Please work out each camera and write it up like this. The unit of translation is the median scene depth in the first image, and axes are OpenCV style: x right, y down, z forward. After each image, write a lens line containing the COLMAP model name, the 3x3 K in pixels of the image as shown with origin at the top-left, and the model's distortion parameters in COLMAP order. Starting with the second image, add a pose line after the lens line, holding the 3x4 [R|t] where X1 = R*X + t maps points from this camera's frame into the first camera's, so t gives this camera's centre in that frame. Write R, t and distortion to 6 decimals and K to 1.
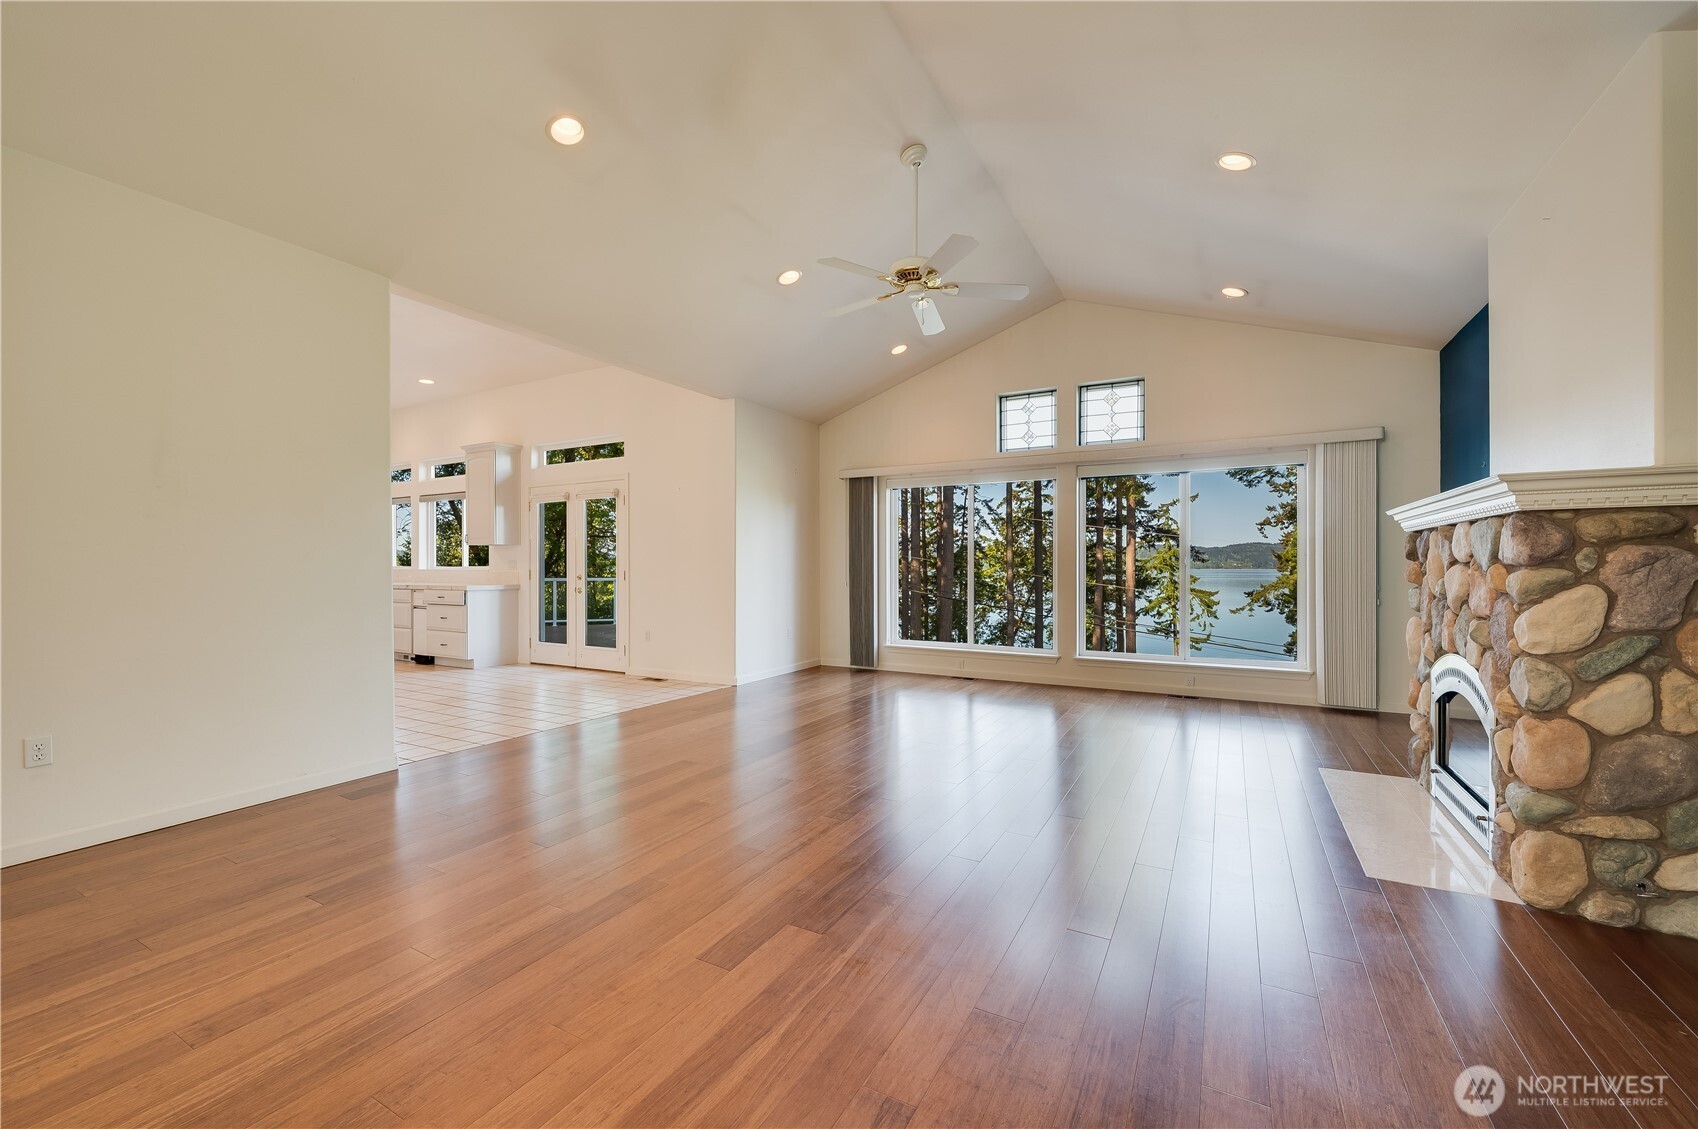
lens RADIAL K [[679.0, 0, 853.3], [0, 679.0, 566.6], [0, 0, 1]] dist [-0.001466, 0.000086]
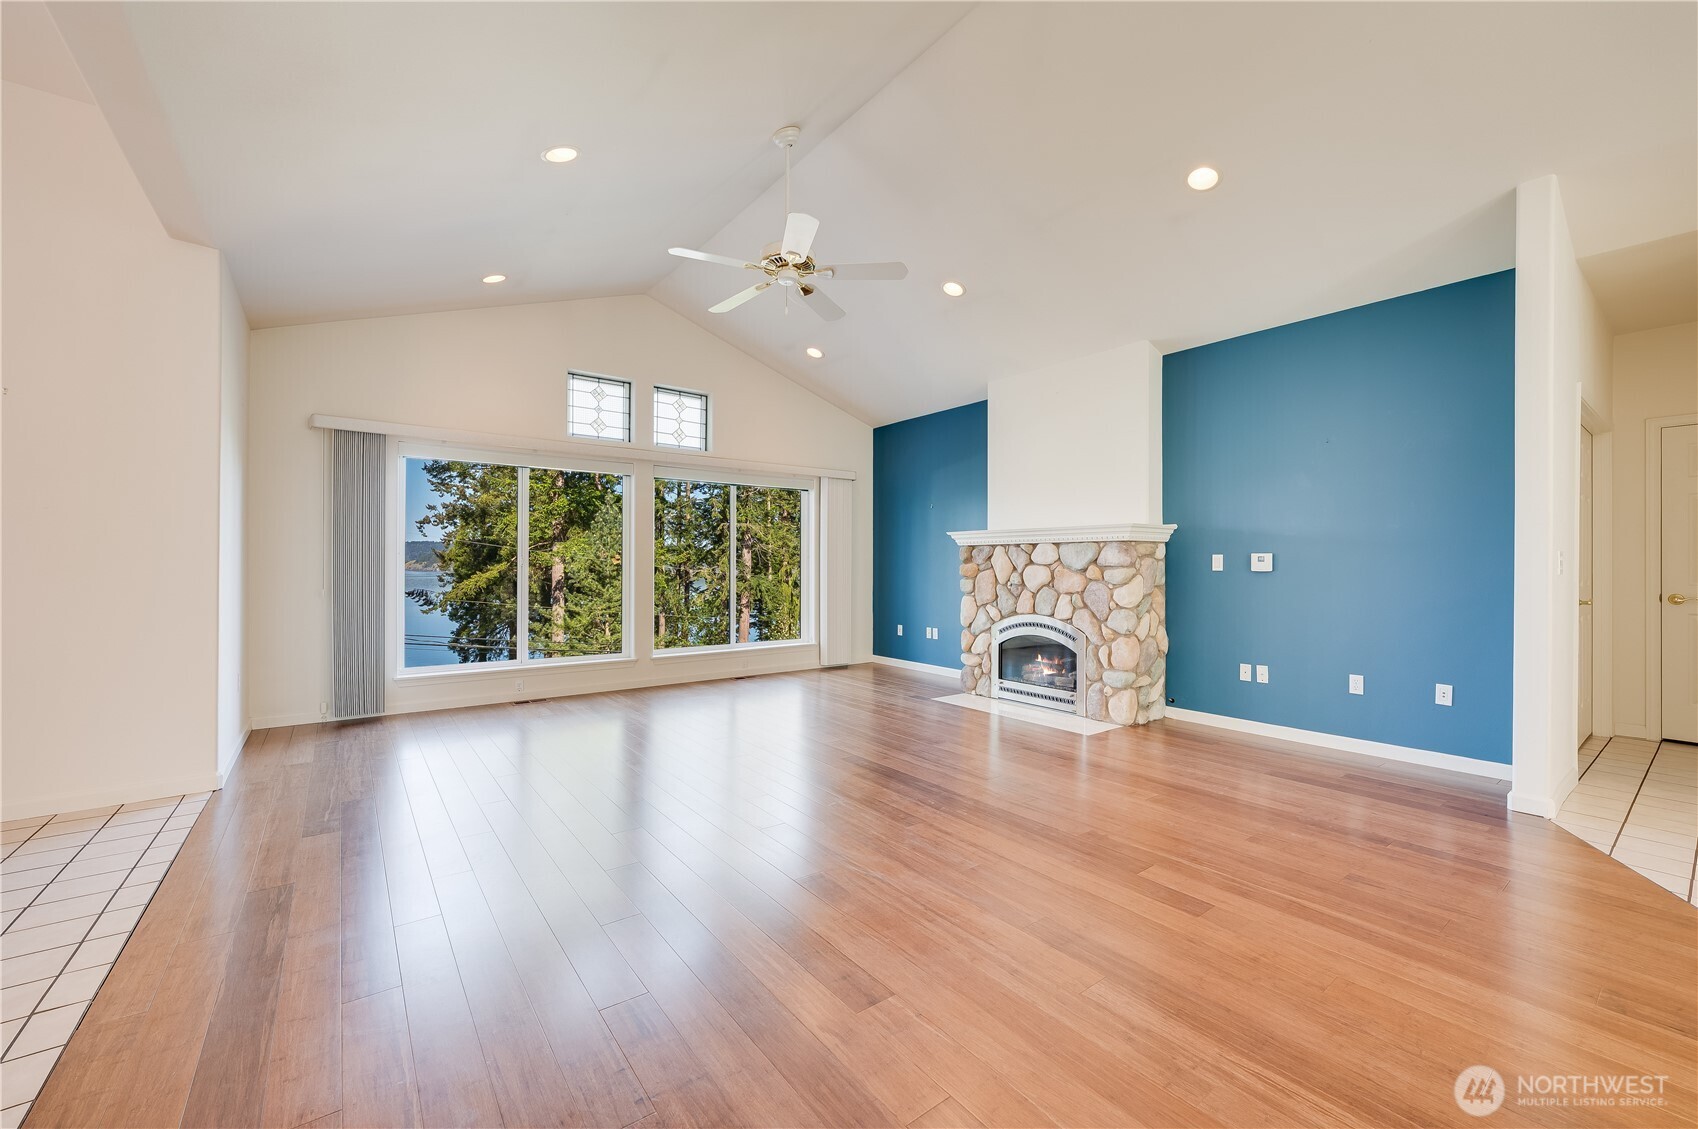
lens RADIAL K [[679.0, 0, 844.5], [0, 679.0, 563.9], [0, 0, 1]] dist [-0.001466, 0.000086]
pose [[0.400530, 0.004235, 0.916274, -0.460442], [-0.001992, 0.999991, -0.003751, 0.000026], [-0.916282, -0.000323, 0.400535, 0.334835]]
